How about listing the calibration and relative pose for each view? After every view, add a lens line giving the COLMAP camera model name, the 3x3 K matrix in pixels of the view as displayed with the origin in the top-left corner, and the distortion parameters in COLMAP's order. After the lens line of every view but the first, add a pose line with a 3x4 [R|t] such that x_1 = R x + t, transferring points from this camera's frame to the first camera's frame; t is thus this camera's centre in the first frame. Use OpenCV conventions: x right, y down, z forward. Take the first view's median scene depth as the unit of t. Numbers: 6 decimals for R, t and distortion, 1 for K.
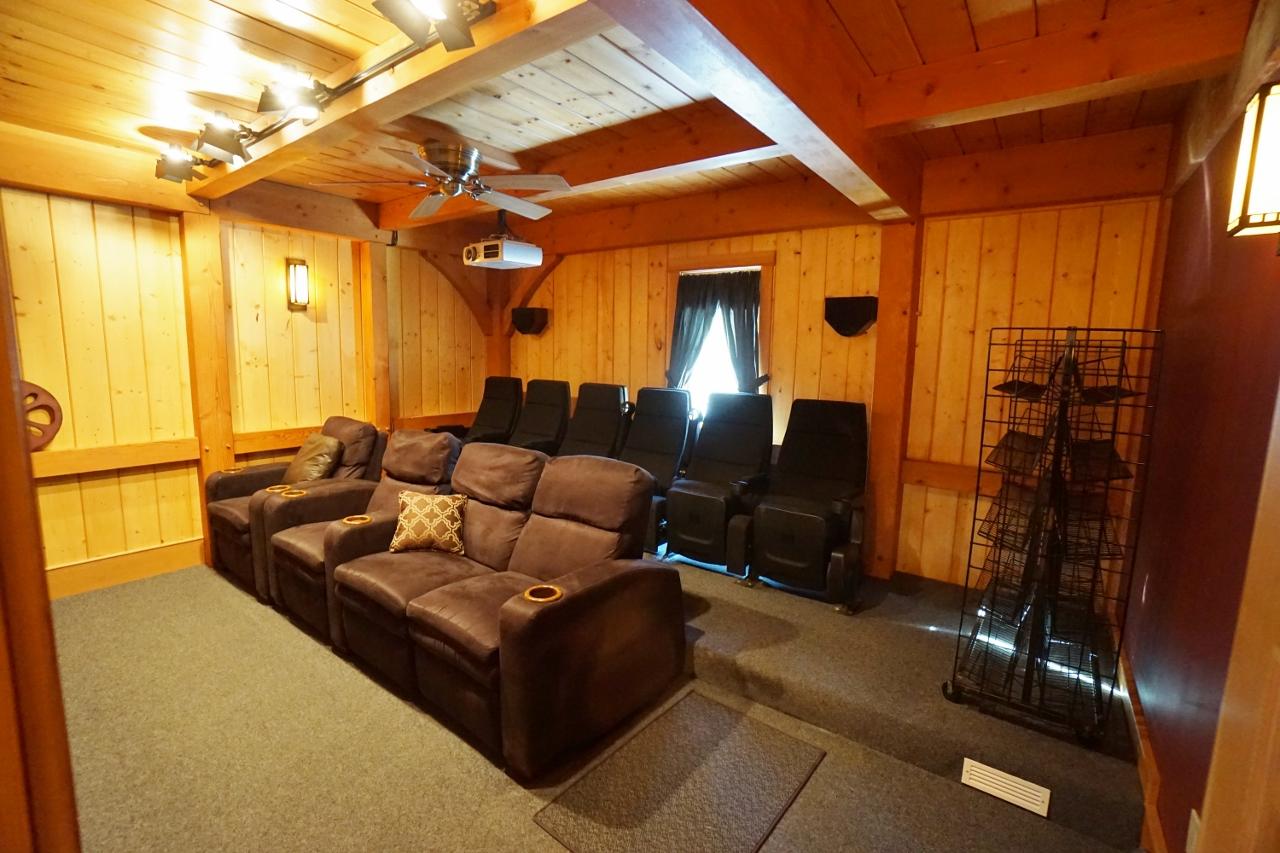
lens RADIAL K [[561.1, 0, 640.5], [0, 561.1, 419.7], [0, 0, 1]] dist [-0.015177, 0.004283]
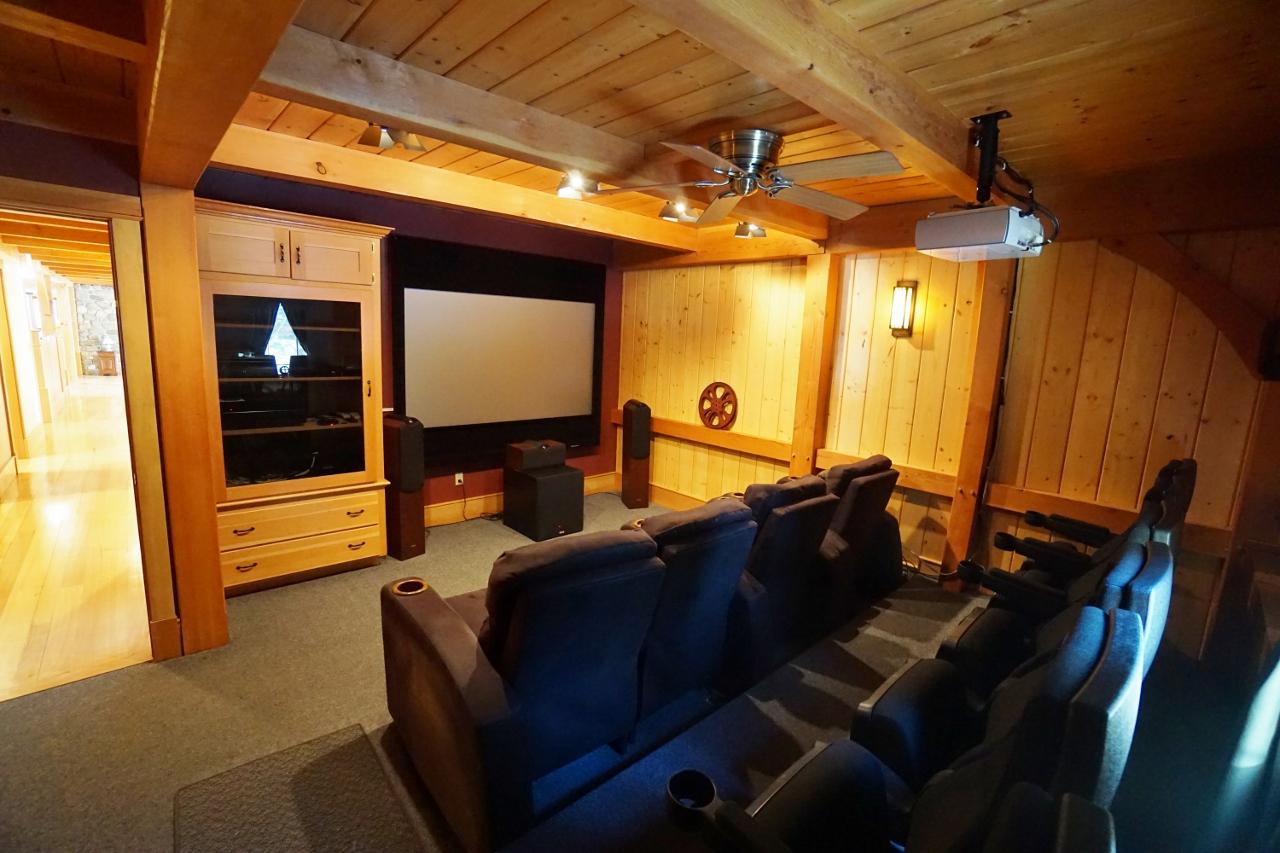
lens RADIAL K [[561.1, 0, 641.1], [0, 561.1, 430.3], [0, 0, 1]] dist [-0.015177, 0.004283]
pose [[-0.174200, 0.131607, -0.975876, 0.395378], [-0.184483, 0.969119, 0.163627, -0.122014], [0.967275, 0.208537, -0.144542, 0.778178]]
